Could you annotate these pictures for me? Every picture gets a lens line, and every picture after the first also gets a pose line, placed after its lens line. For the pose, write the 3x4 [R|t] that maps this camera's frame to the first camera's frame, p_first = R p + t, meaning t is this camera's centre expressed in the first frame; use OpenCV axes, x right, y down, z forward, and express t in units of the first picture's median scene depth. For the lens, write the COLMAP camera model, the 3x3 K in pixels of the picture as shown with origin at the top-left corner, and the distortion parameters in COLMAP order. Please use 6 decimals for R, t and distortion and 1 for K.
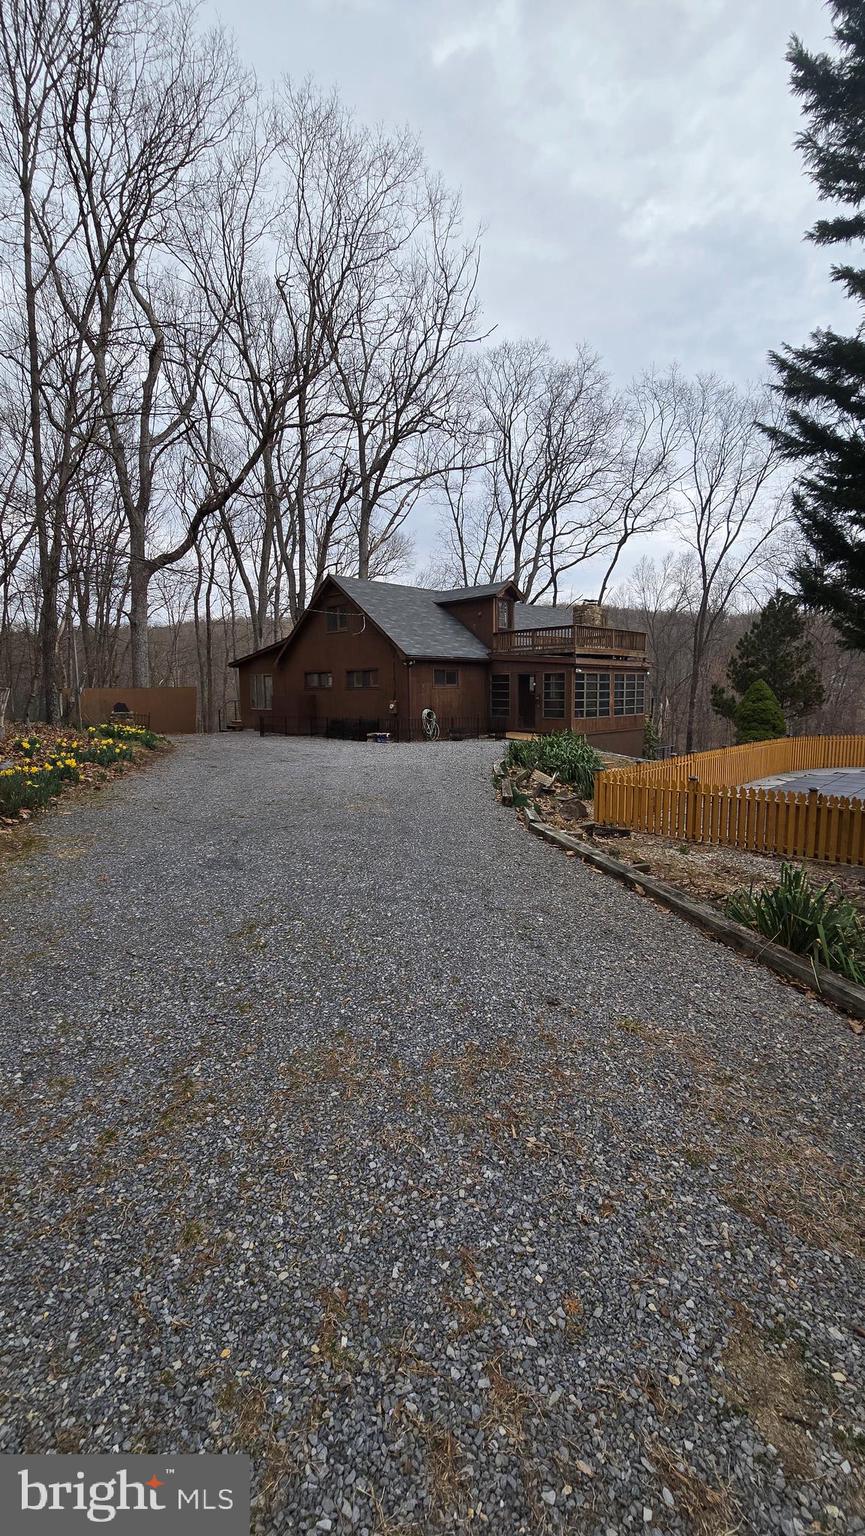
lens RADIAL K [[620.2, 0, 435.0], [0, 620.2, 765.6], [0, 0, 1]] dist [-0.003899, 0.000621]
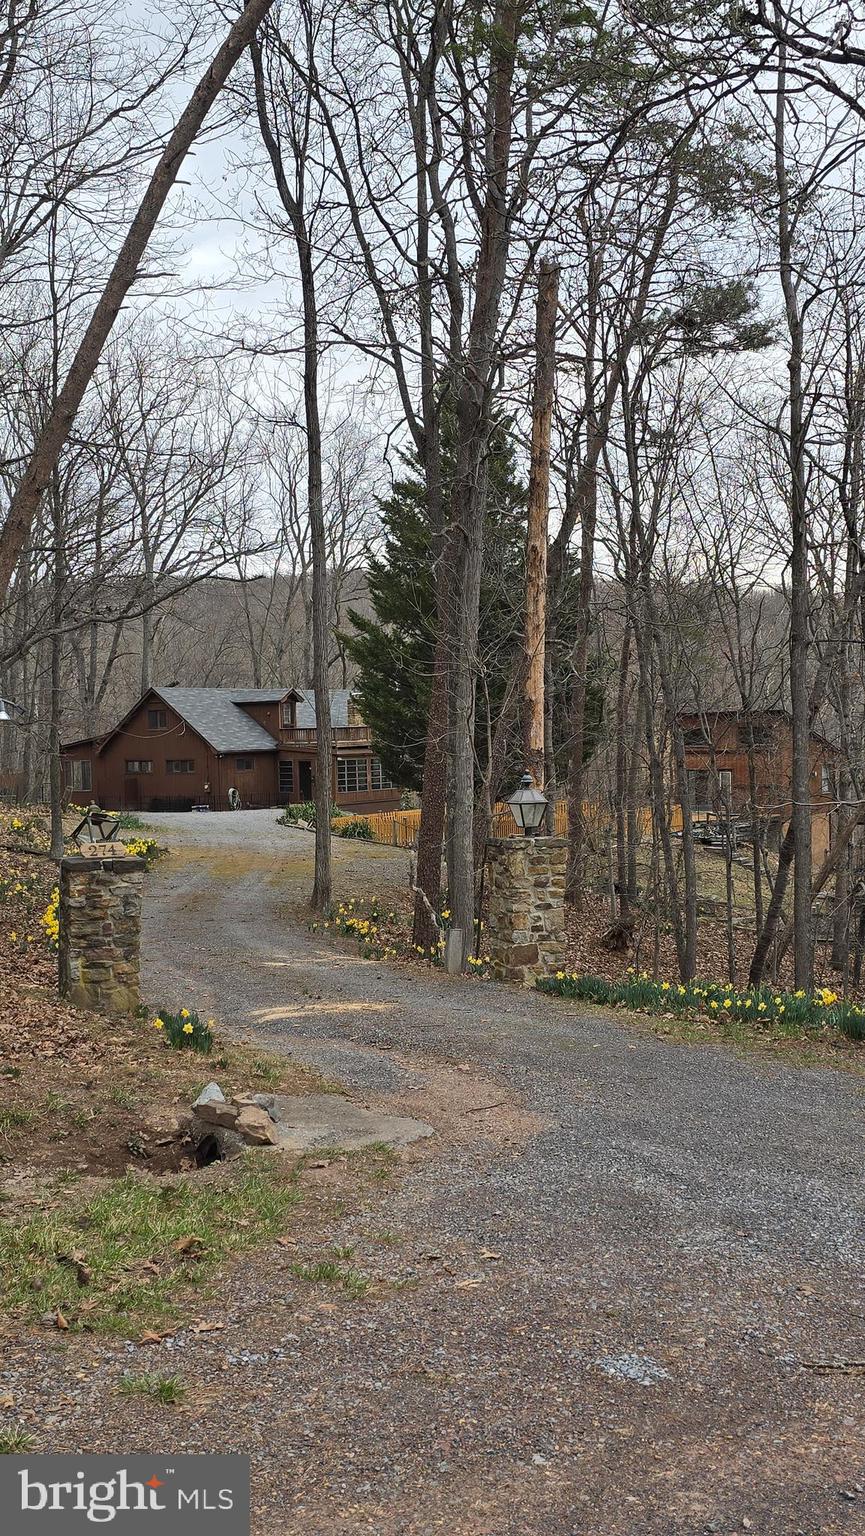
lens RADIAL K [[1030.7, 0, 435.4], [0, 1030.7, 769.5], [0, 0, 1]] dist [0.005326, 0.000165]
pose [[0.974412, -0.016983, 0.224127, -0.093649], [0.038622, 0.994961, -0.092522, 0.107268], [-0.221427, 0.098811, 0.970158, -1.472325]]
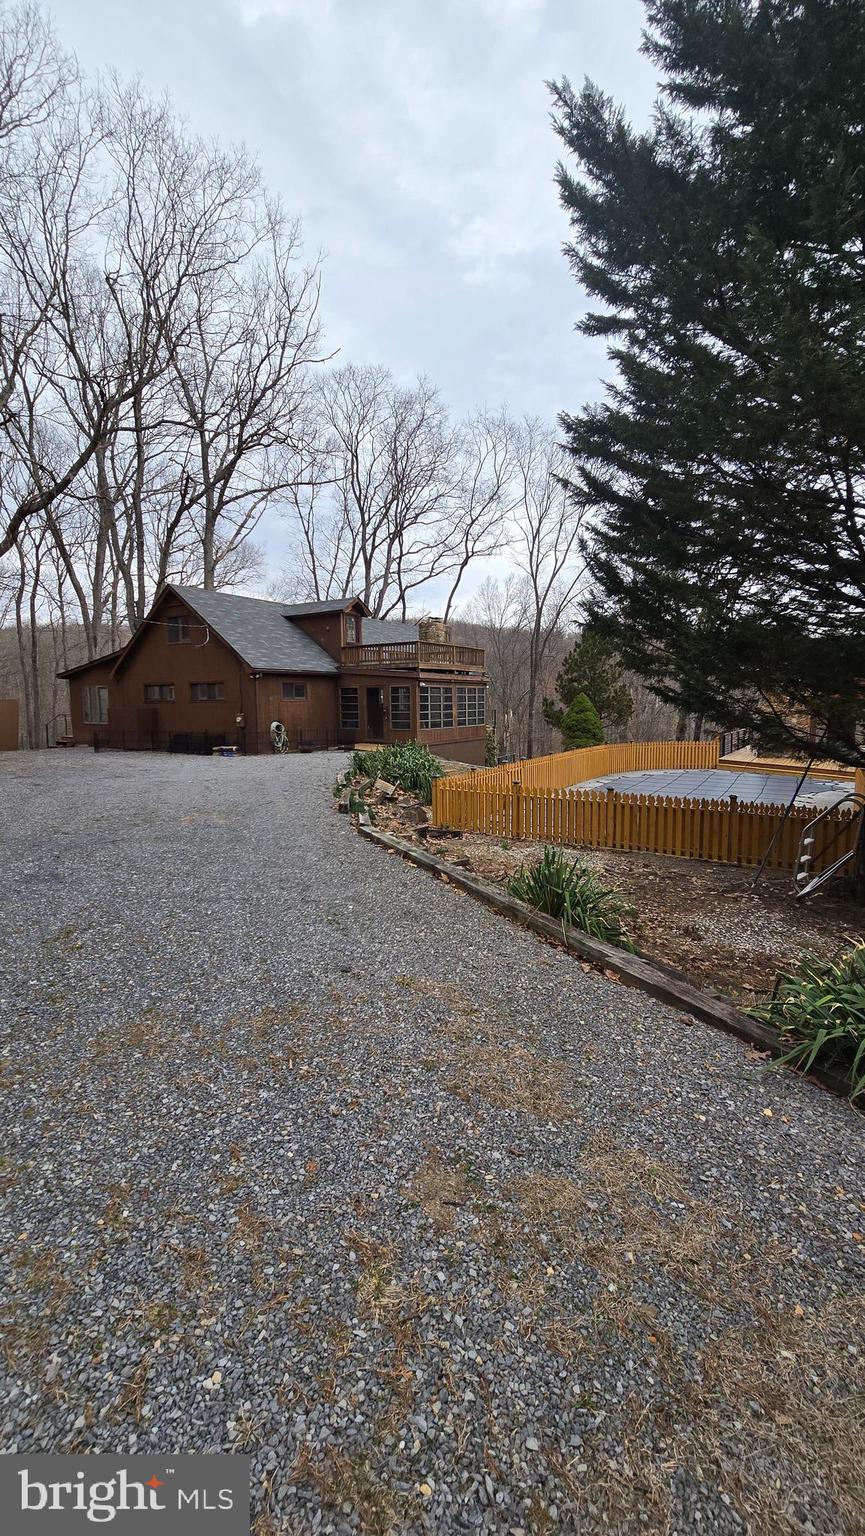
lens RADIAL K [[620.2, 0, 433.0], [0, 620.2, 765.4], [0, 0, 1]] dist [-0.003899, 0.000621]
pose [[0.976173, -0.023576, 0.215707, 0.019514], [0.027672, 0.999489, -0.015988, 0.002552], [-0.215220, 0.021576, 0.976327, -0.036943]]
